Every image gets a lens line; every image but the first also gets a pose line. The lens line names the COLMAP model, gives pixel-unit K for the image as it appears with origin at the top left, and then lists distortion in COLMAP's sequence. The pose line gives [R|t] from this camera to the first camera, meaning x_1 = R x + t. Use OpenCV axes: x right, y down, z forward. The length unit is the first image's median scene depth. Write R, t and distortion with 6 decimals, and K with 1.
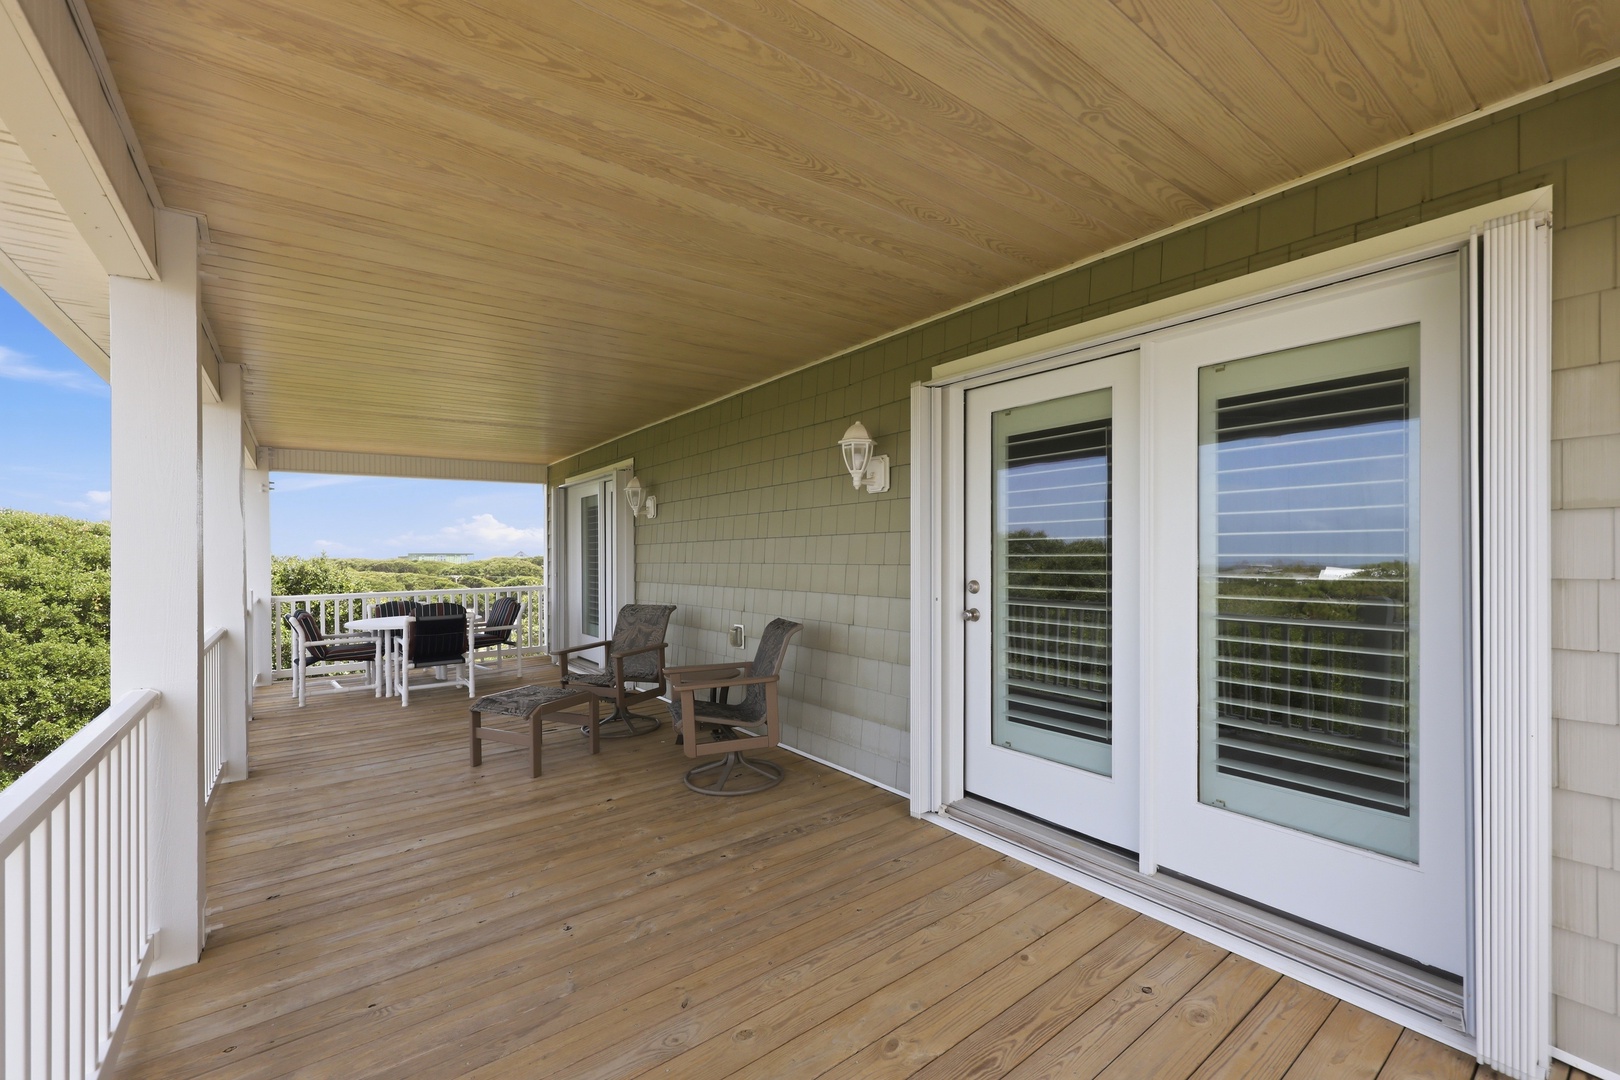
lens RADIAL K [[664.1, 0, 803.5], [0, 664.1, 550.9], [0, 0, 1]] dist [-0.001391, -0.000107]
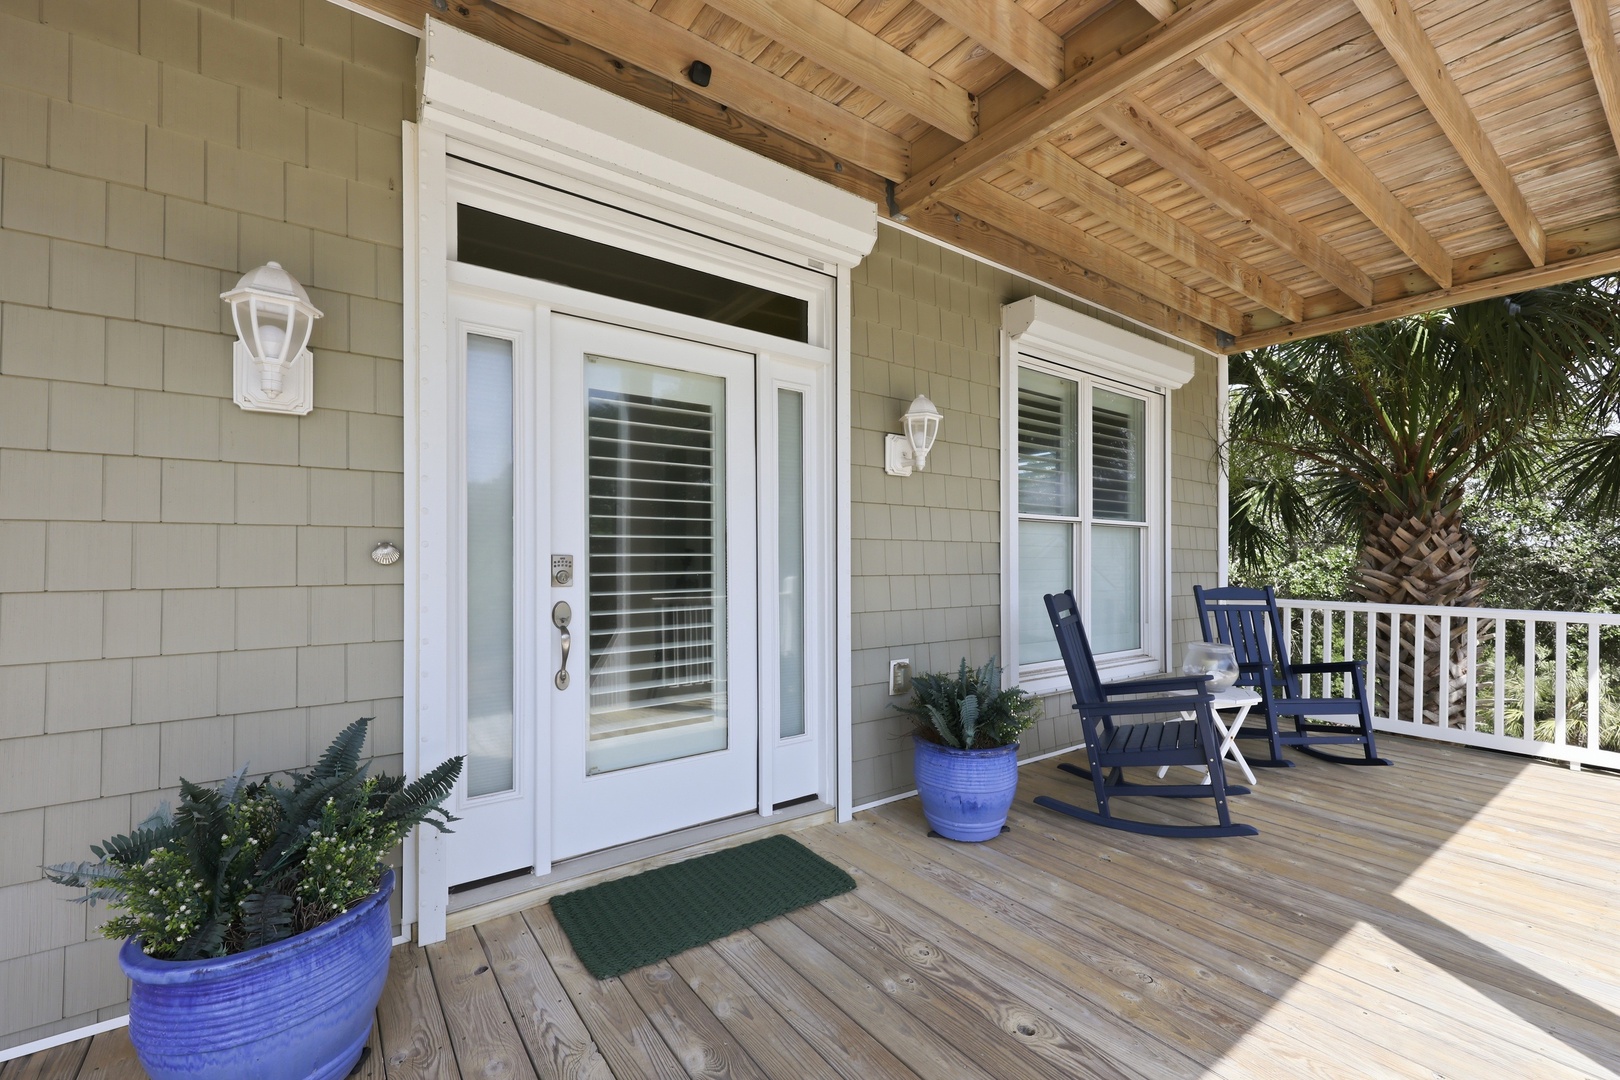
lens RADIAL K [[698.2, 0, 805.0], [0, 698.2, 531.5], [0, 0, 1]] dist [0.031659, -0.017480]
pose [[-0.003627, 0.010127, 0.999942, -0.454282], [-0.016567, 0.999811, -0.010185, 0.004089], [-0.999856, -0.016603, -0.003459, 0.617393]]
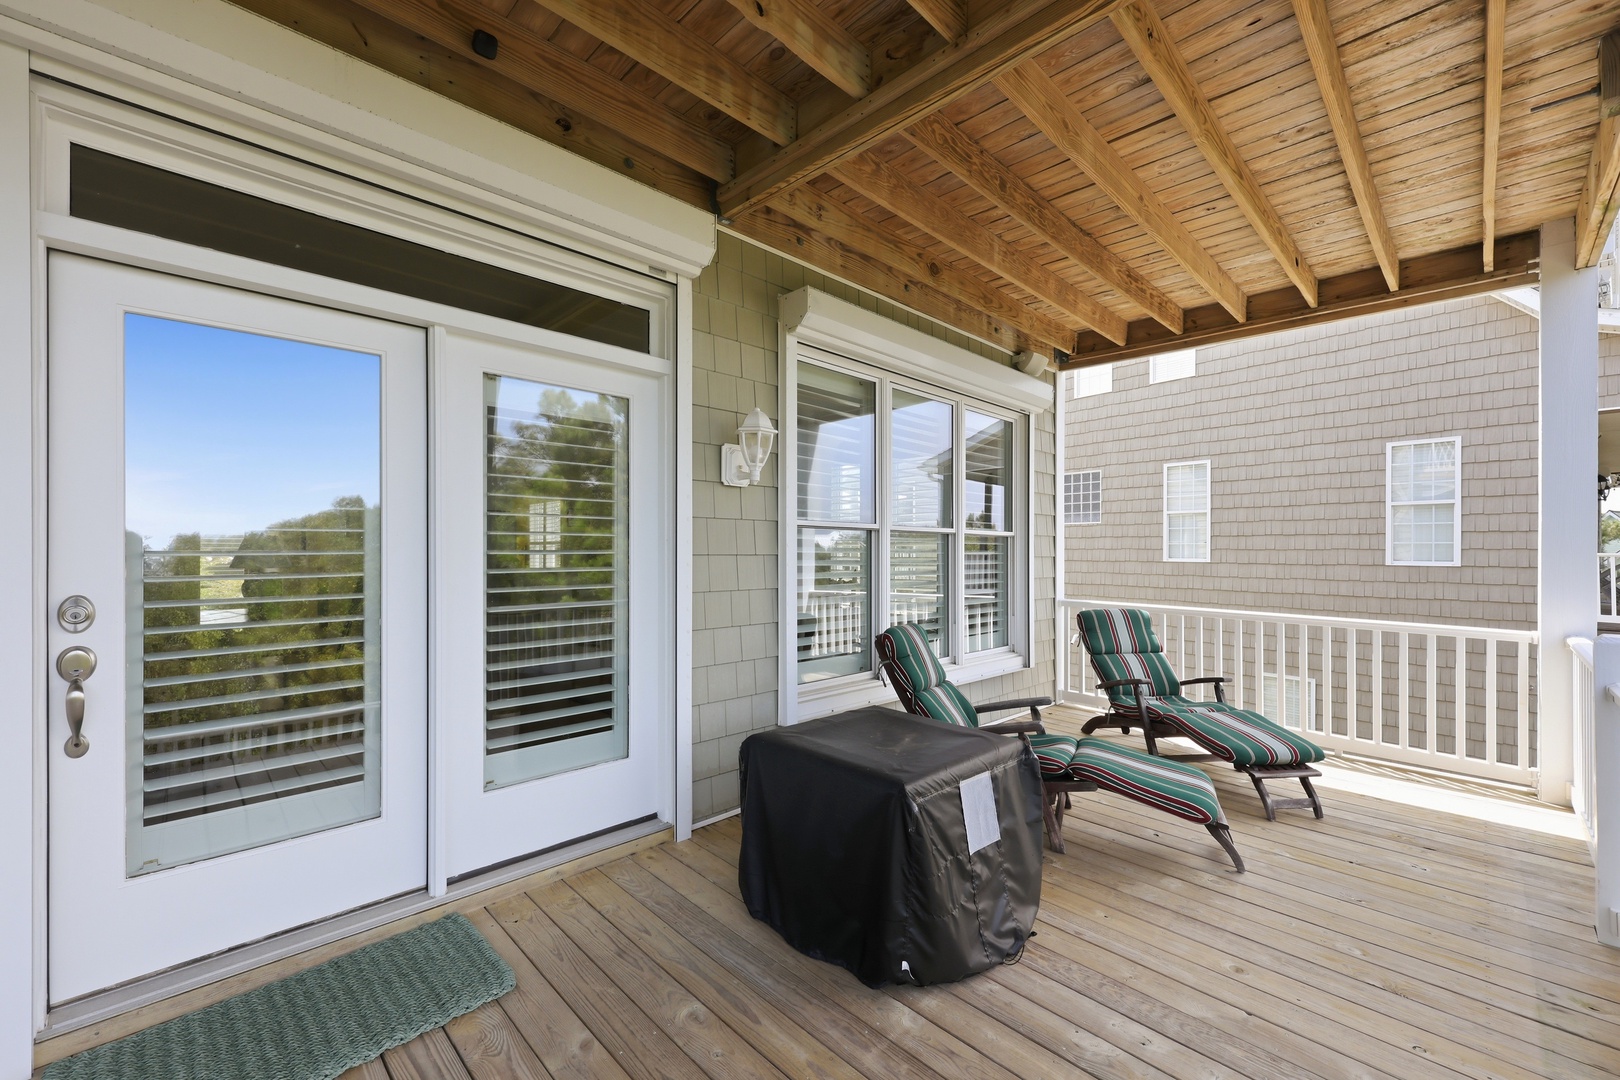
lens RADIAL K [[651.2, 0, 783.6], [0, 651.2, 546.2], [0, 0, 1]] dist [-0.000630, 0.000011]
pose [[-0.105684, 0.008111, 0.994367, -0.428314], [-0.000780, 0.999966, -0.008239, 0.003799], [-0.994399, -0.001646, -0.105674, 0.582791]]
